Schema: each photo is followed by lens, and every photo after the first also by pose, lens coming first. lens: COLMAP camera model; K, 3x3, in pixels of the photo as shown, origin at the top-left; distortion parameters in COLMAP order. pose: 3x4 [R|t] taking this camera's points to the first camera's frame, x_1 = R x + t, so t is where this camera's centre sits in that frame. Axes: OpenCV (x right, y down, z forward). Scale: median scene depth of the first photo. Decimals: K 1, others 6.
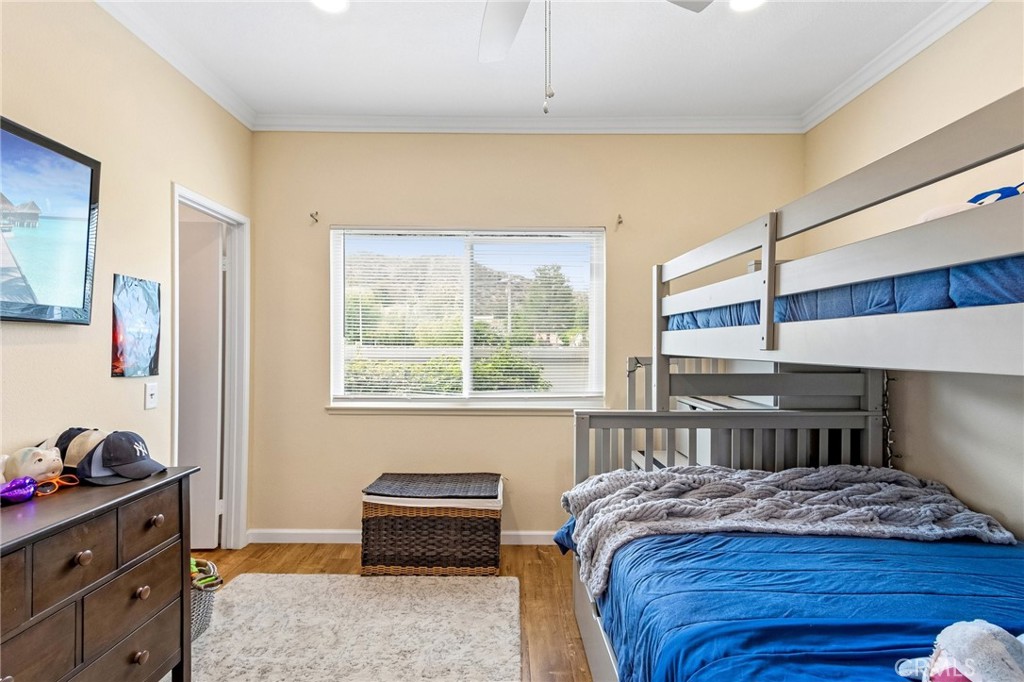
lens RADIAL K [[489.3, 0, 508.3], [0, 489.3, 348.0], [0, 0, 1]] dist [0.011392, -0.001898]
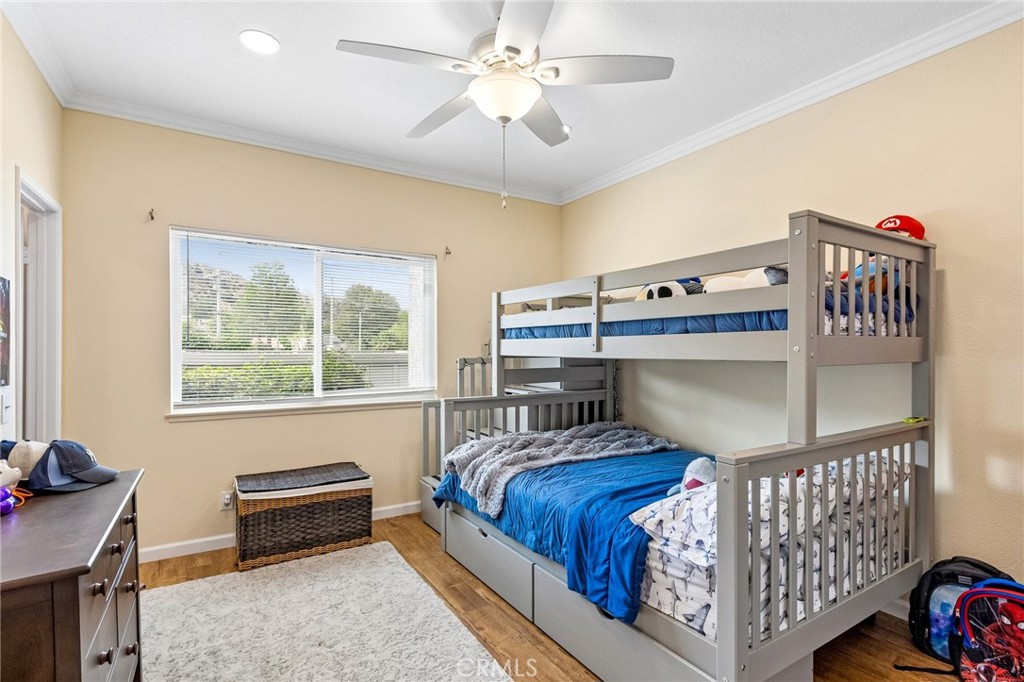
lens RADIAL K [[489.3, 0, 503.9], [0, 489.3, 344.2], [0, 0, 1]] dist [0.011392, -0.001898]
pose [[0.850261, 0.002449, 0.526355, -0.416289], [0.005974, 0.999880, -0.014303, 0.000646], [-0.526327, 0.015305, 0.850145, -0.209454]]
